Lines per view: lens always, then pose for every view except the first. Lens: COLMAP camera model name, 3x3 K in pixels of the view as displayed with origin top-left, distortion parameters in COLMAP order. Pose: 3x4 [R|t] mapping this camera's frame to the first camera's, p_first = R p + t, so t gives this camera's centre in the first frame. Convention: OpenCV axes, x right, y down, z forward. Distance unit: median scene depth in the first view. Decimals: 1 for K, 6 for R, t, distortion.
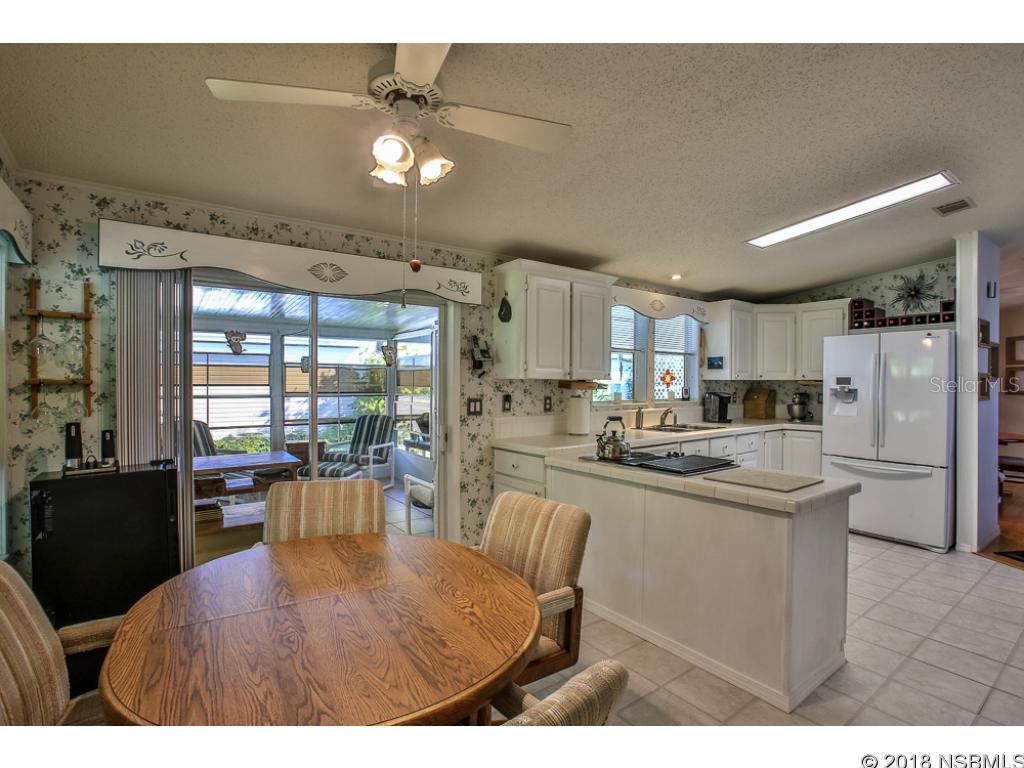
lens RADIAL K [[494.0, 0, 504.8], [0, 494.0, 384.0], [0, 0, 1]] dist [-0.080868, 0.036975]
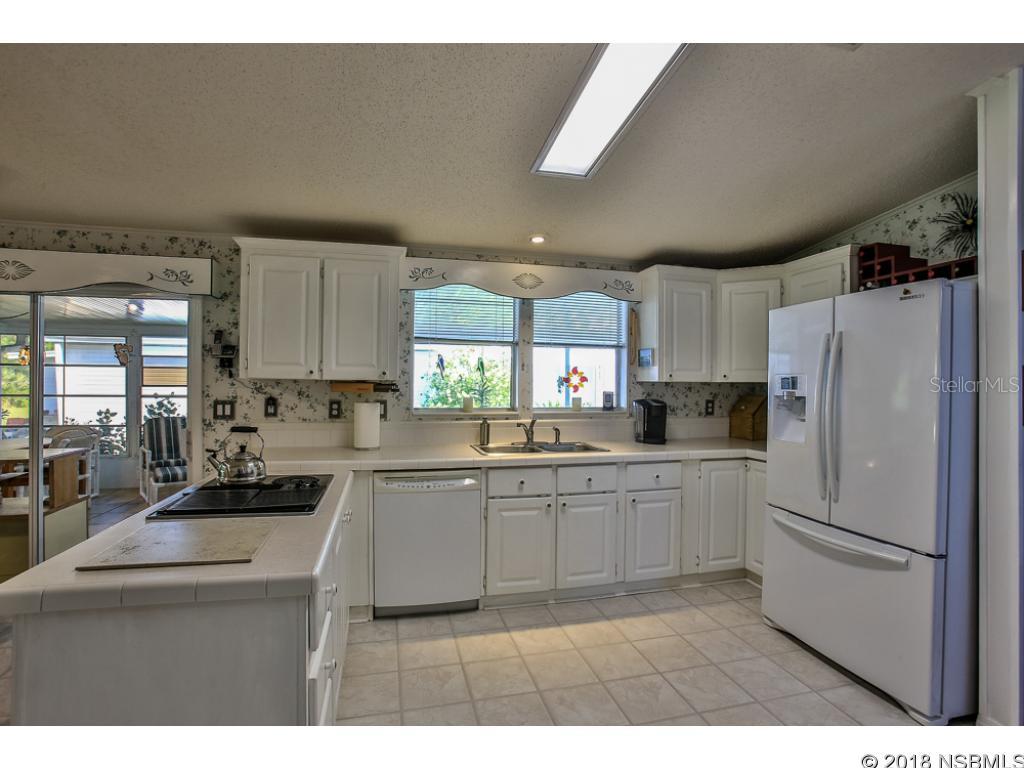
lens RADIAL K [[493.9, 0, 505.2], [0, 493.9, 383.8], [0, 0, 1]] dist [-0.076220, 0.033445]
pose [[0.926928, 0.003772, -0.375220, 0.659530], [-0.007274, 0.999942, -0.007916, 0.001961], [0.375168, 0.010067, 0.926902, 0.345806]]
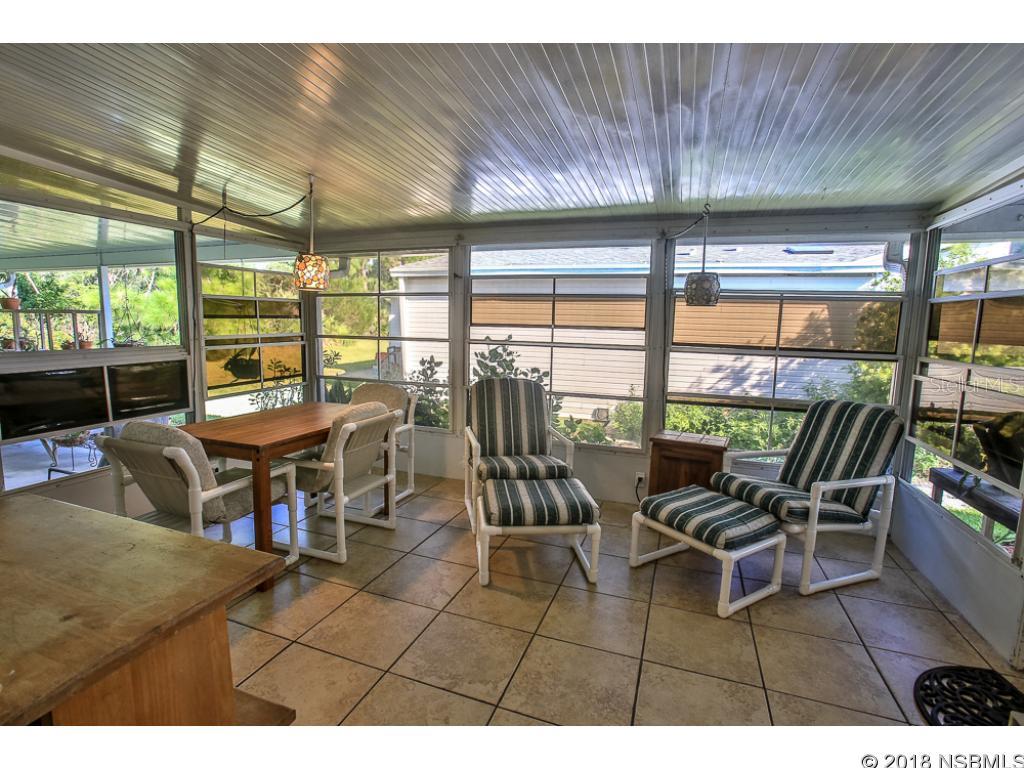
lens RADIAL K [[494.0, 0, 504.8], [0, 494.0, 384.0], [0, 0, 1]] dist [-0.080868, 0.036975]
pose [[0.556416, 0.113178, -0.823160, -0.144617], [-0.023173, 0.992408, 0.120784, 0.000626], [0.830581, -0.048131, 0.554815, 0.842644]]
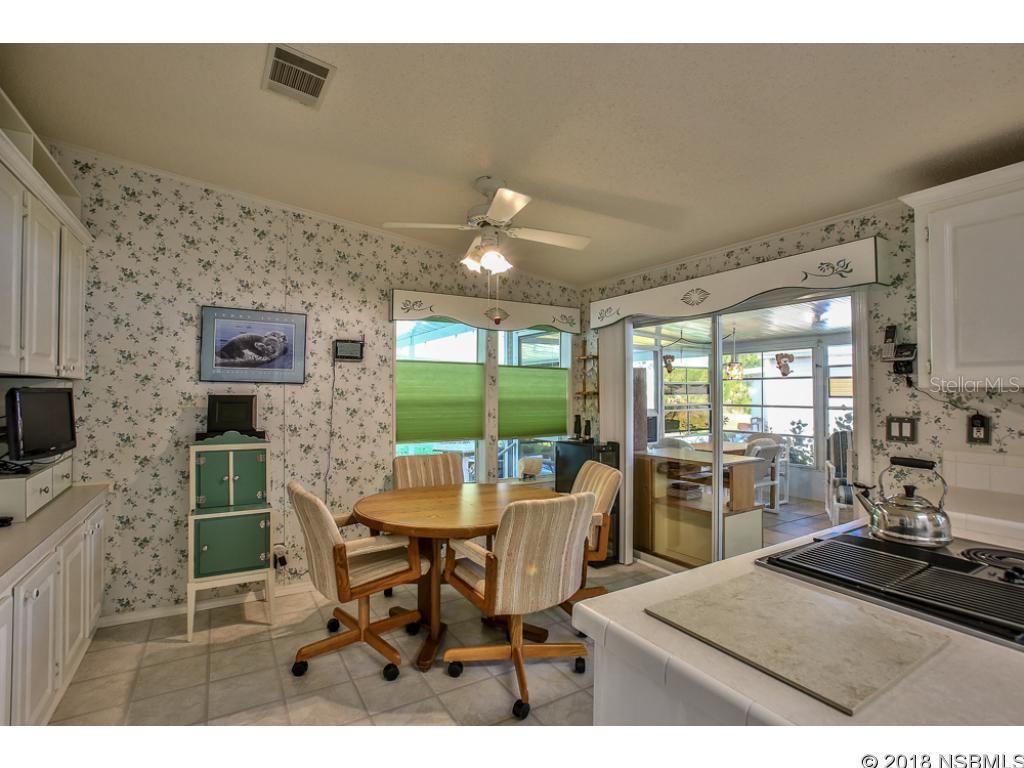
lens RADIAL K [[493.9, 0, 505.2], [0, 493.9, 383.8], [0, 0, 1]] dist [-0.076220, 0.033445]
pose [[-0.087796, -0.020801, -0.995921, 0.571760], [-0.006978, 0.999770, -0.020266, 0.000382], [0.996114, 0.005170, -0.087921, 0.465427]]
